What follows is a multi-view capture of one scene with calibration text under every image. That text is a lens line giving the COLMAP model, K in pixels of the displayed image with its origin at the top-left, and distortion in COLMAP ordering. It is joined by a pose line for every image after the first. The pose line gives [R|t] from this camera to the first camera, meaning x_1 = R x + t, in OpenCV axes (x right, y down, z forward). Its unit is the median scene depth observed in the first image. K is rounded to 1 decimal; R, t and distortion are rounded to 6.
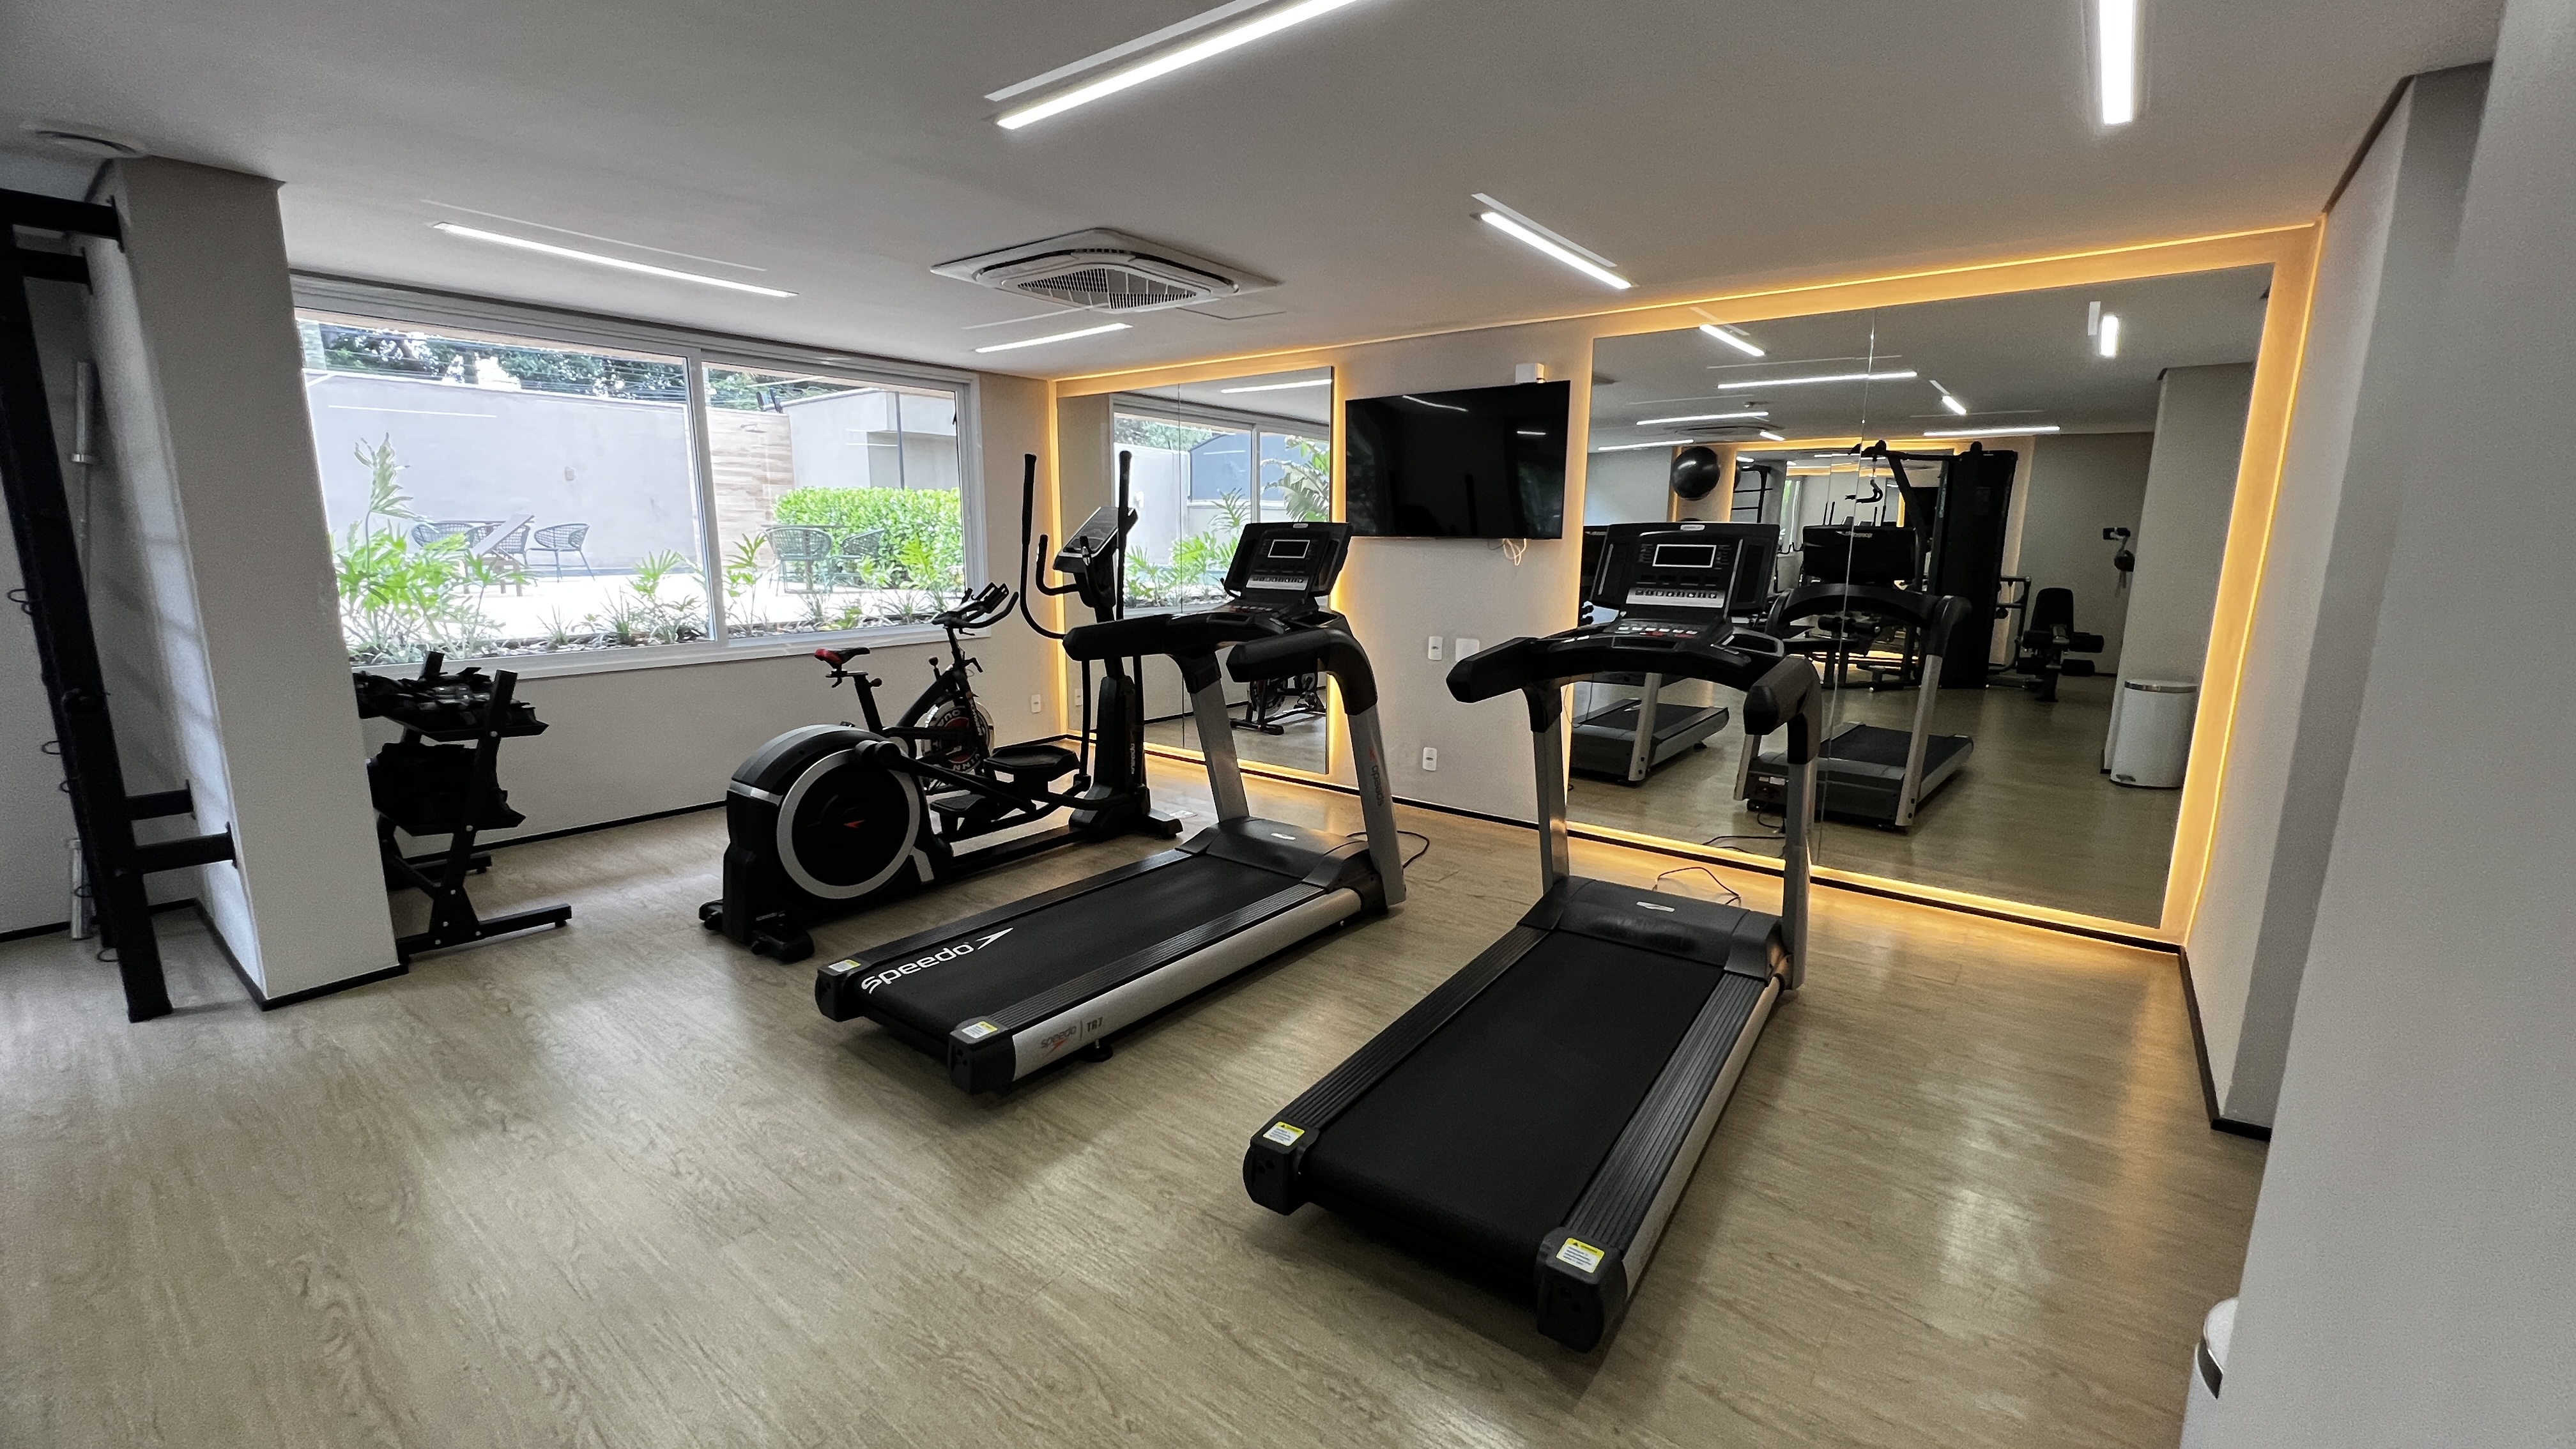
lens RADIAL K [[1037.8, 0, 1285.9], [0, 1037.8, 723.0], [0, 0, 1]] dist [-0.002306, 0.000875]
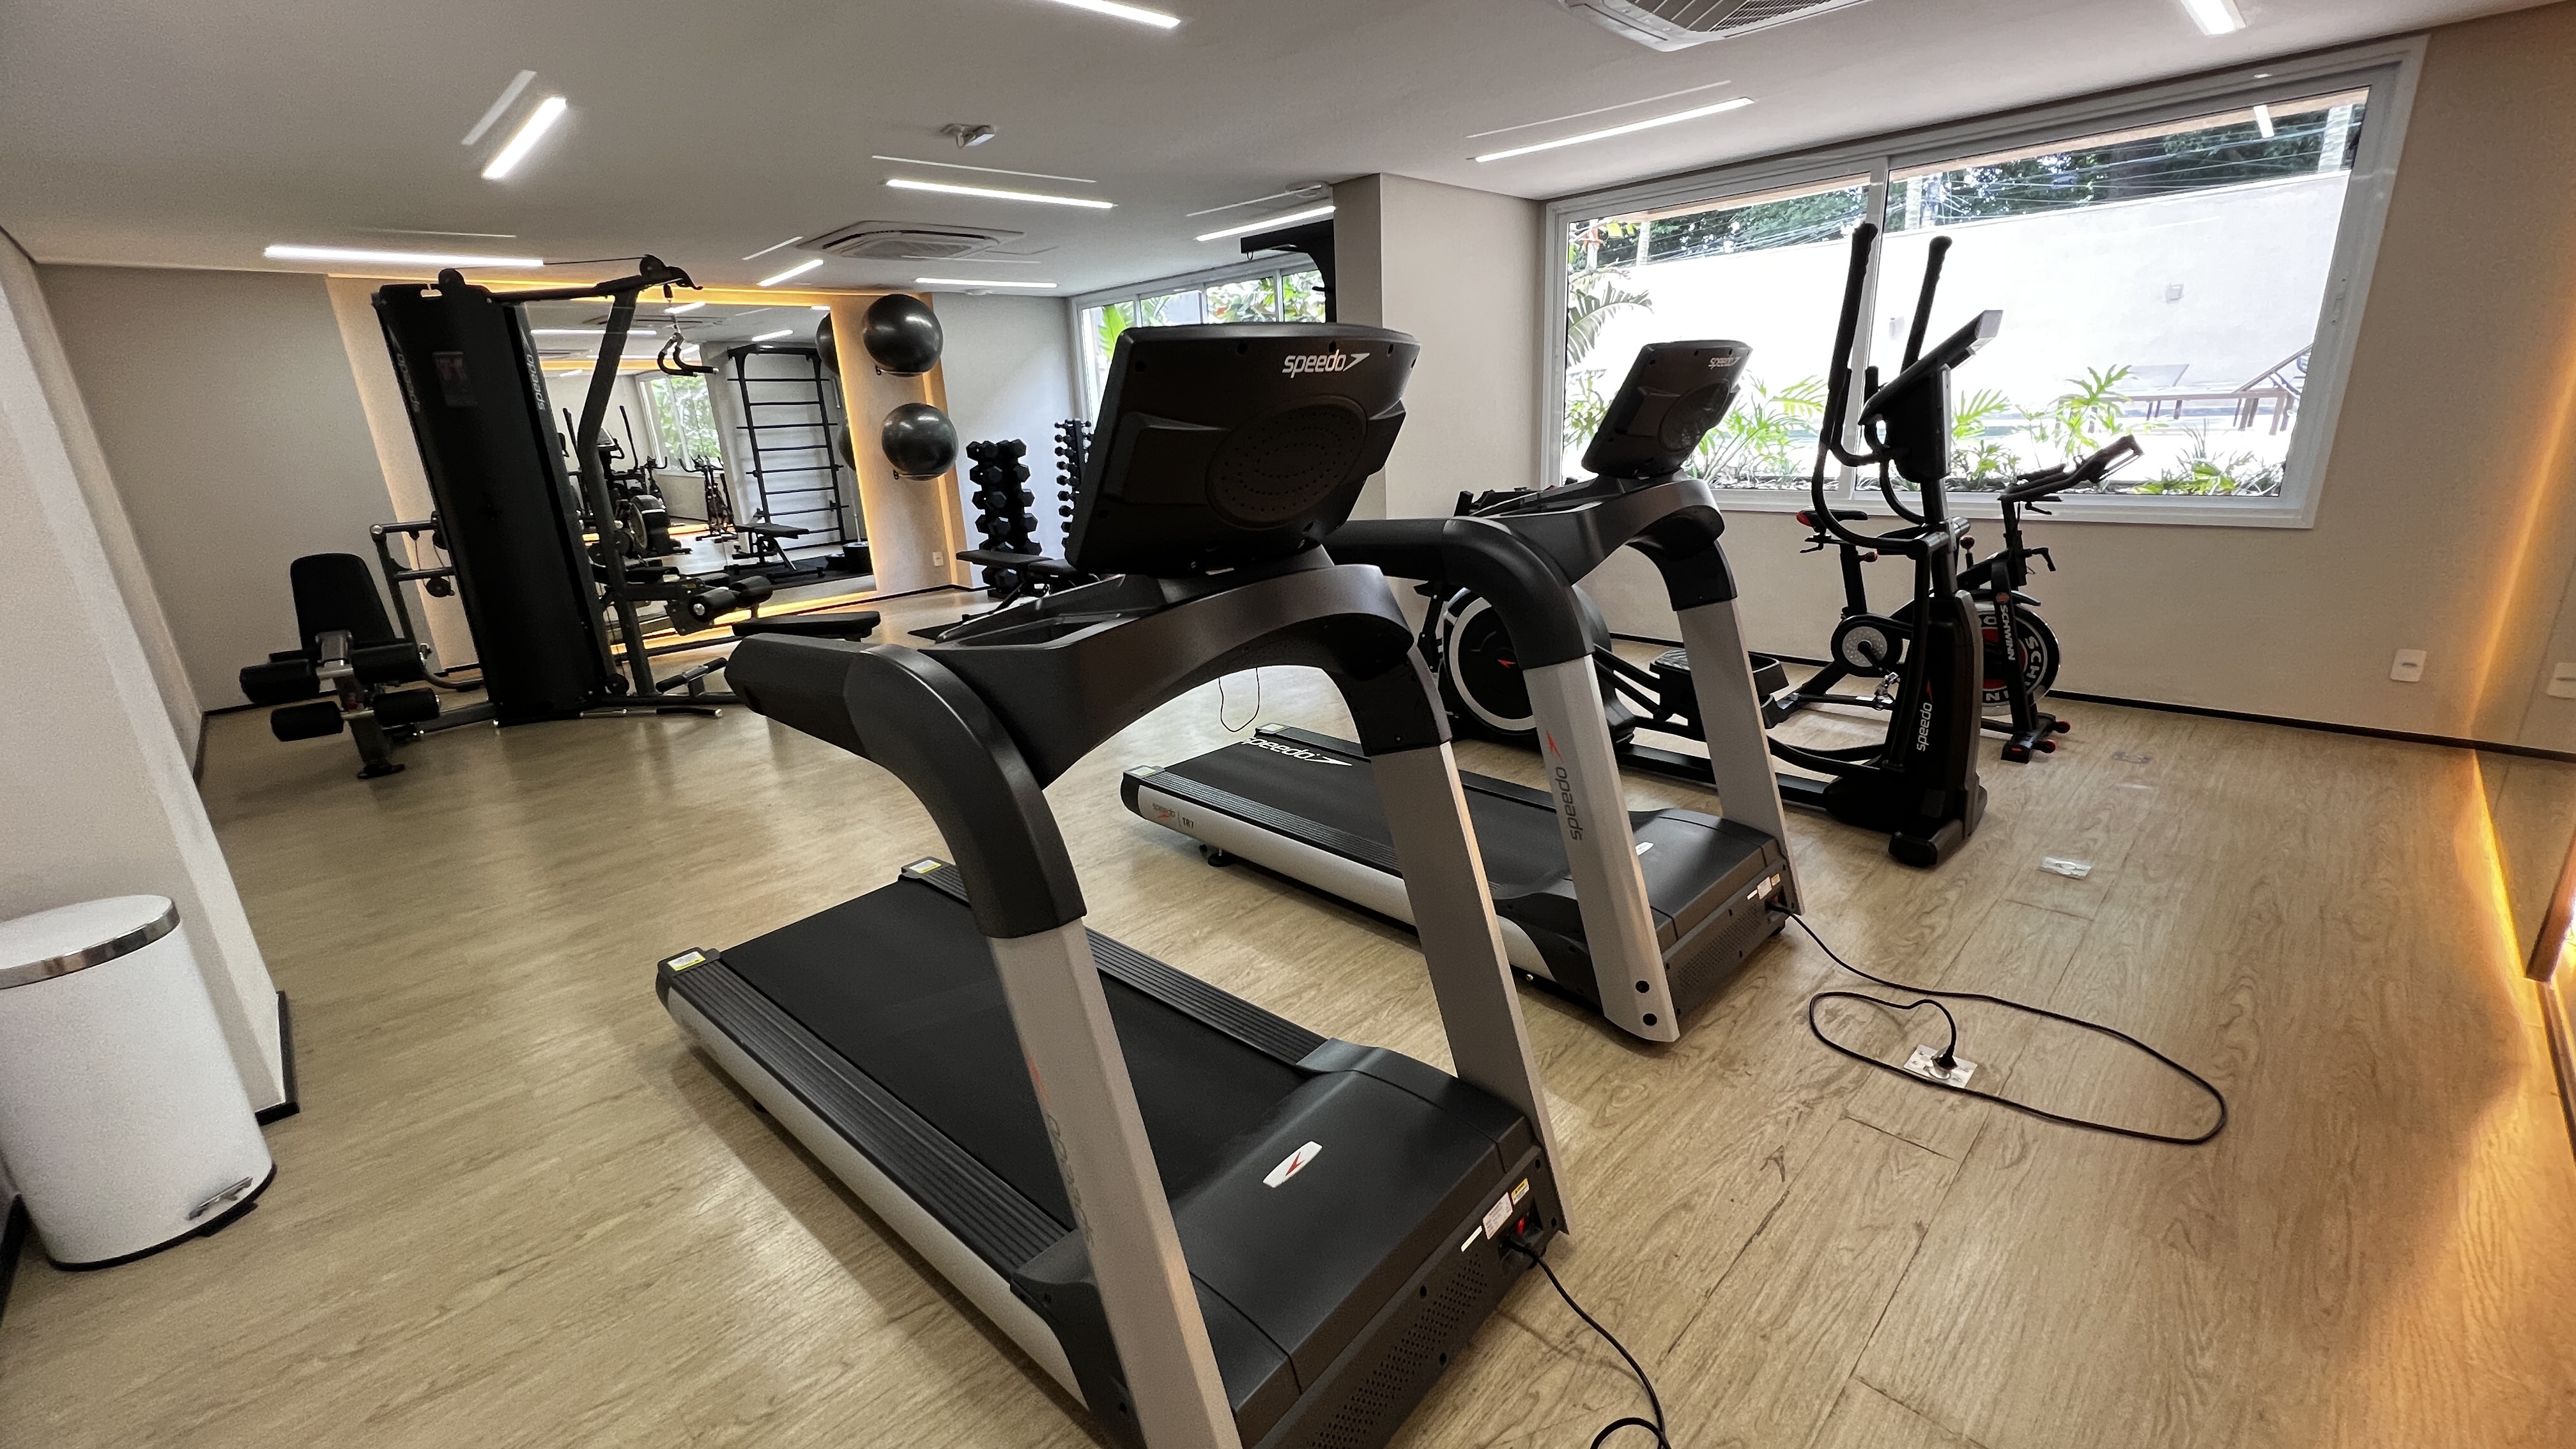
lens RADIAL K [[1037.8, 0, 1285.7], [0, 1037.8, 726.8], [0, 0, 1]] dist [-0.002306, 0.000875]
pose [[-0.125765, 0.291263, -0.948340, 0.654423], [-0.133812, 0.942214, 0.307127, -0.140483], [0.982994, 0.165525, -0.079523, 0.866102]]
